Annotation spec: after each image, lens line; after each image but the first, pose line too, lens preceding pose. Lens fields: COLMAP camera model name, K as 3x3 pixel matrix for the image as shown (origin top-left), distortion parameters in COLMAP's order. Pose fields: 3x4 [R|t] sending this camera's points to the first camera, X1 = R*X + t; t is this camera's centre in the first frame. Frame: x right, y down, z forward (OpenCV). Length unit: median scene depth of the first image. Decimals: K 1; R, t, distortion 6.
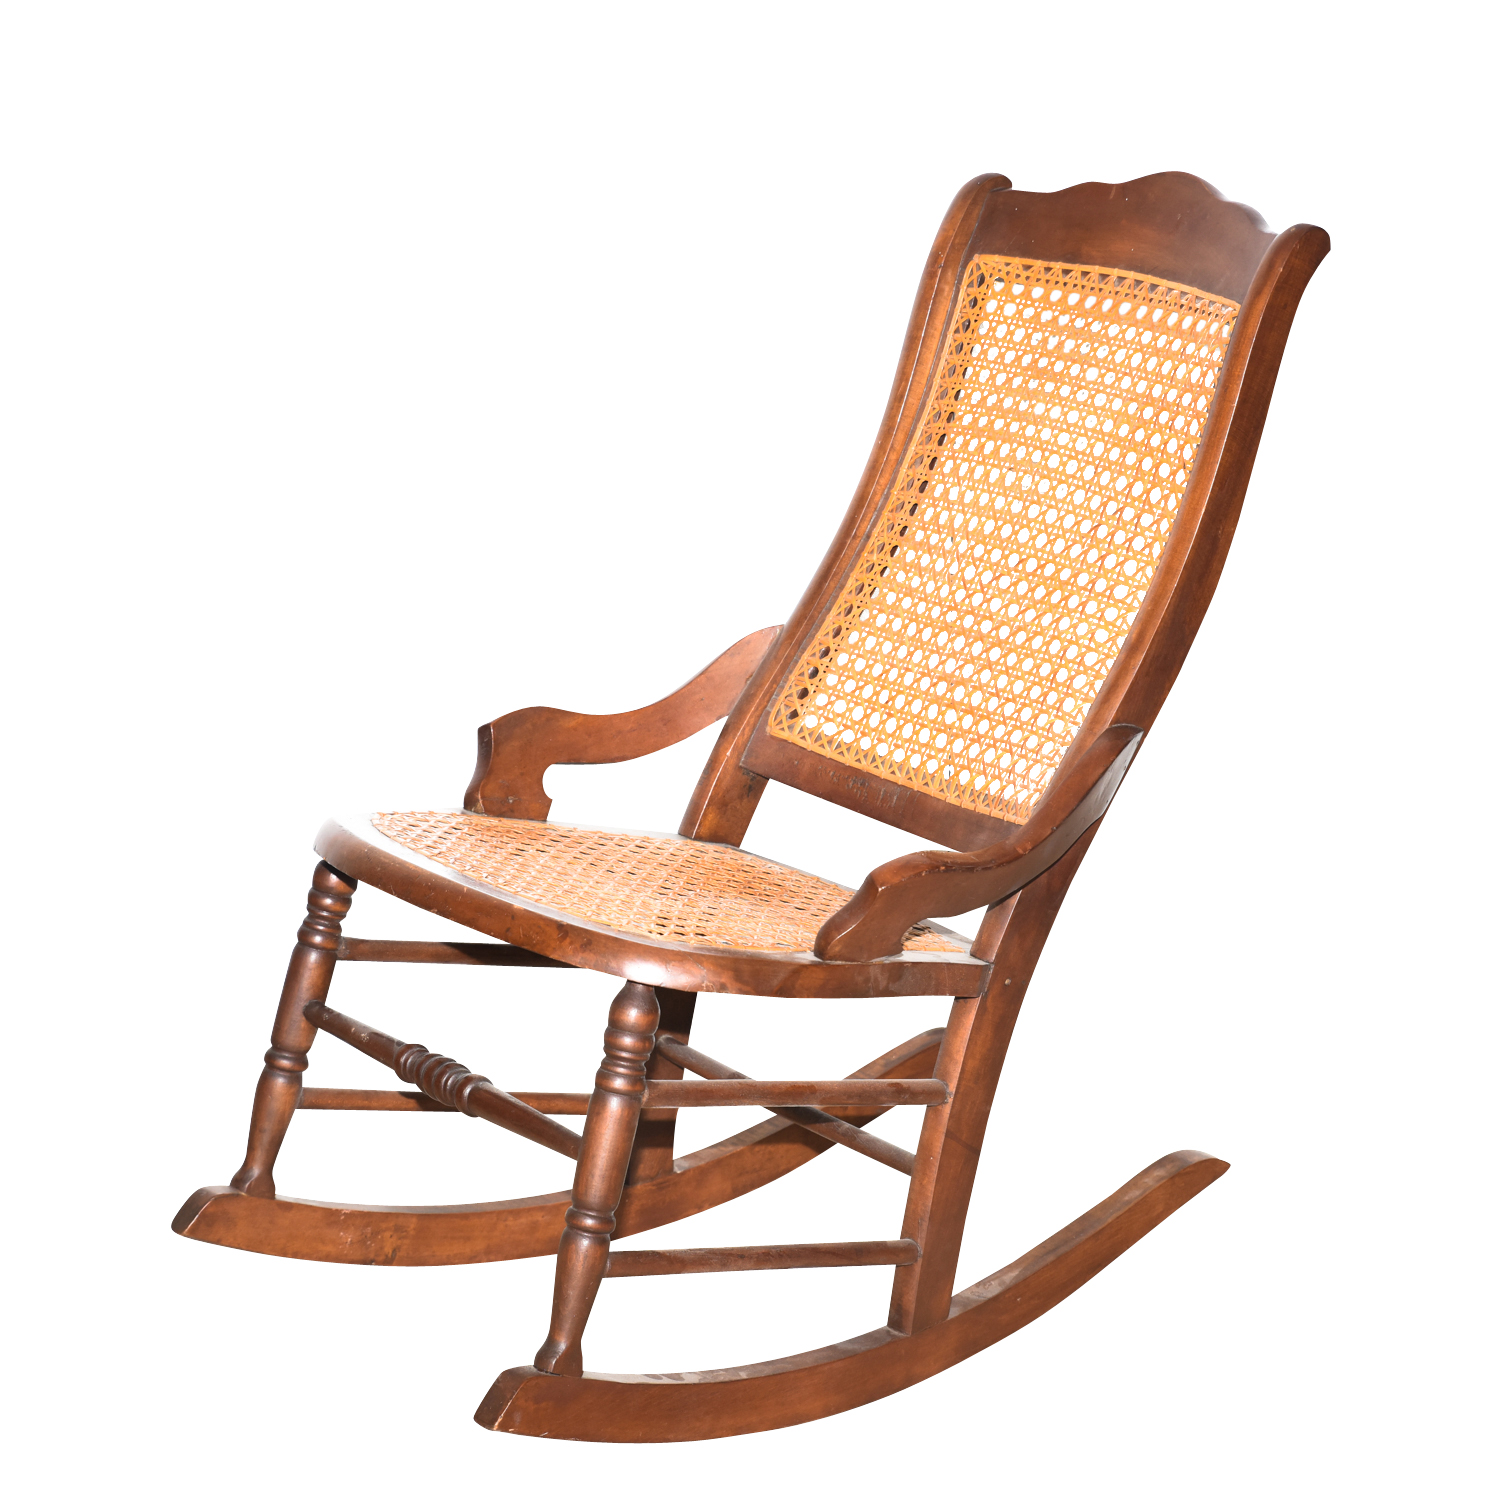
lens RADIAL K [[3765.8, 0, 750.0], [0, 3765.8, 750.0], [0, 0, 1]] dist [0.123001, 0.042114]
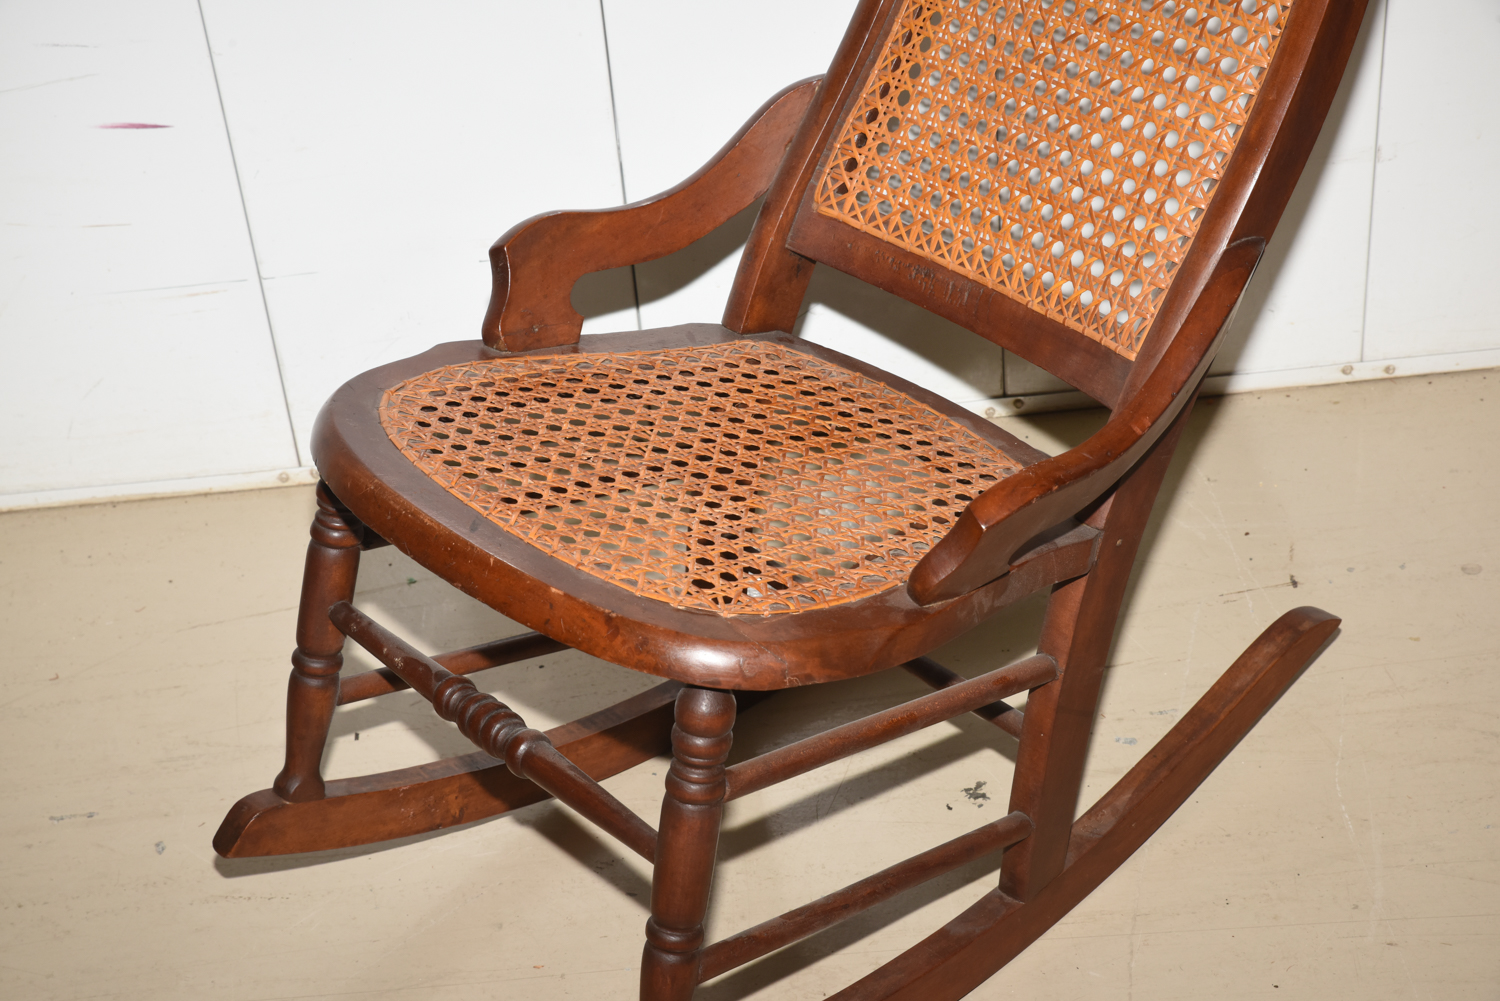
lens RADIAL K [[2706.1, 0, 744.4], [0, 2706.1, 494.7], [0, 0, 1]] dist [0.154069, 0.202947]
pose [[0.996747, -0.079354, -0.014062, -0.008357], [0.080060, 0.955022, 0.285523, -0.127940], [-0.009228, -0.285720, 0.958269, 0.371698]]
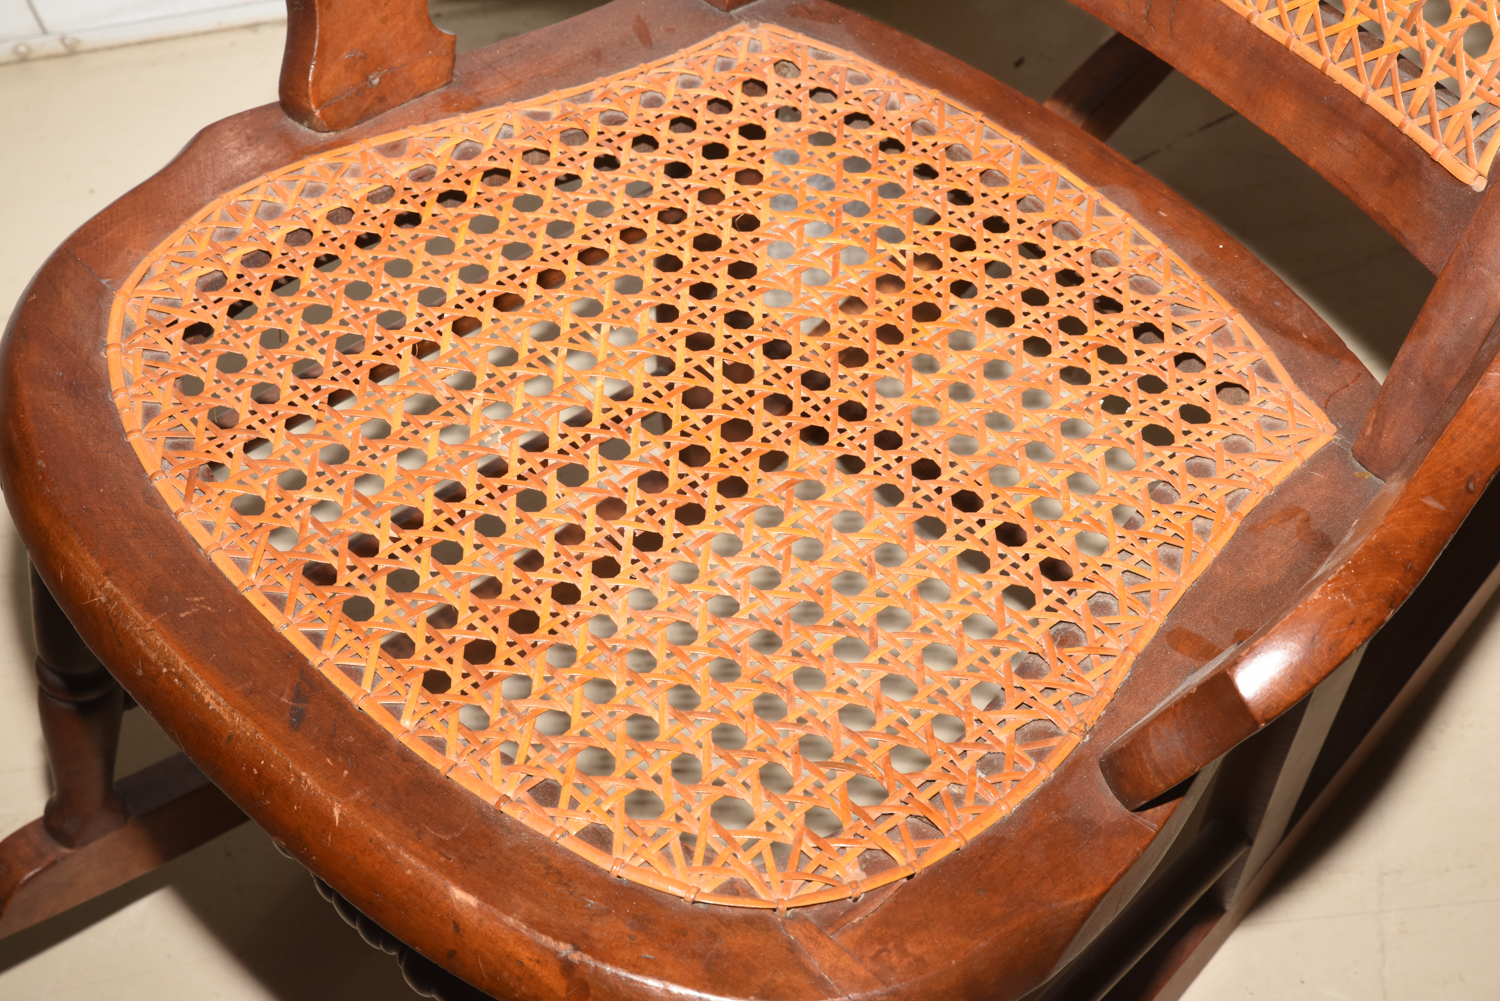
lens RADIAL K [[2640.4, 0, 742.8], [0, 2640.4, 497.7], [0, 0, 1]] dist [0.121654, 0.309695]
pose [[0.989800, -0.138602, -0.032935, -0.010219], [0.127528, 0.758994, 0.638486, -0.165691], [-0.063498, -0.636174, 0.768929, 0.682363]]
